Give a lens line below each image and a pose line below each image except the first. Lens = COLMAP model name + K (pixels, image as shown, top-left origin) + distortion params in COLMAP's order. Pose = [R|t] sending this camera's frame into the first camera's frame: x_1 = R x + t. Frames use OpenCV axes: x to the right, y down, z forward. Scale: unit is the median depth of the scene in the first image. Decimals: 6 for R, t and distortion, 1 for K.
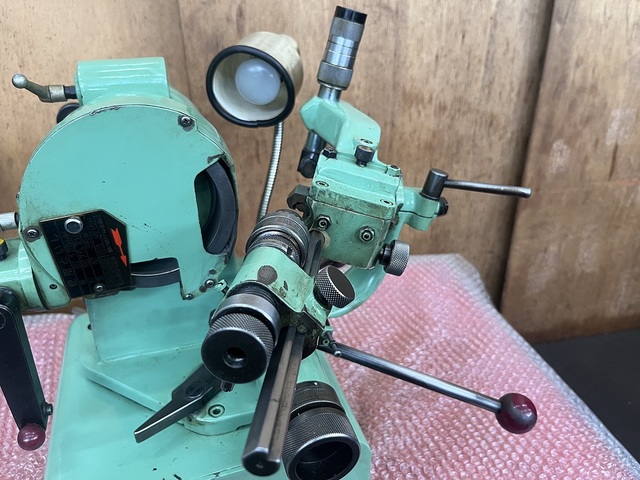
lens RADIAL K [[485.9, 0, 324.0], [0, 485.9, 236.7], [0, 0, 1]] dist [0.012839, -0.054864]
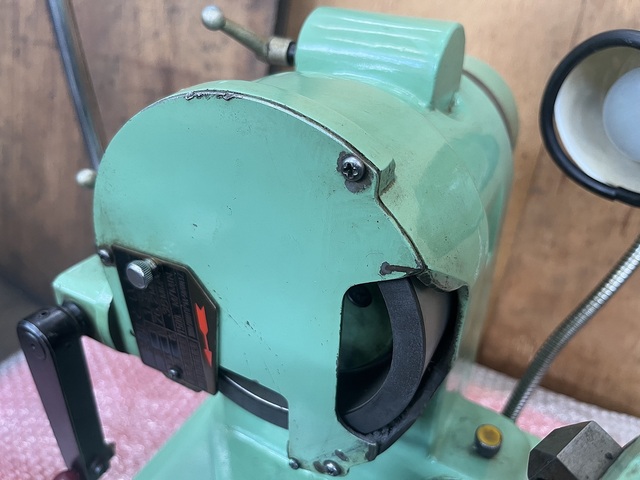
lens RADIAL K [[485.9, 0, 324.0], [0, 485.9, 236.7], [0, 0, 1]] dist [0.012839, -0.054864]
pose [[0.680653, 0.400727, -0.613294, -0.013059], [-0.388072, 0.907260, 0.162110, -0.100720], [0.621379, 0.127662, 0.773040, 0.284278]]
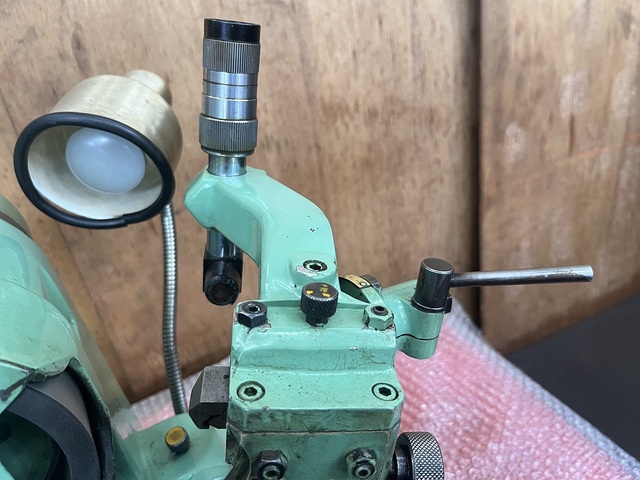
lens RADIAL K [[485.9, 0, 324.0], [0, 485.9, 236.7], [0, 0, 1]] dist [0.012839, -0.054864]
pose [[0.966436, -0.221708, 0.129793, 0.016381], [0.219738, 0.975113, 0.029495, -0.111277], [-0.133102, 0.000015, 0.991102, 0.219409]]
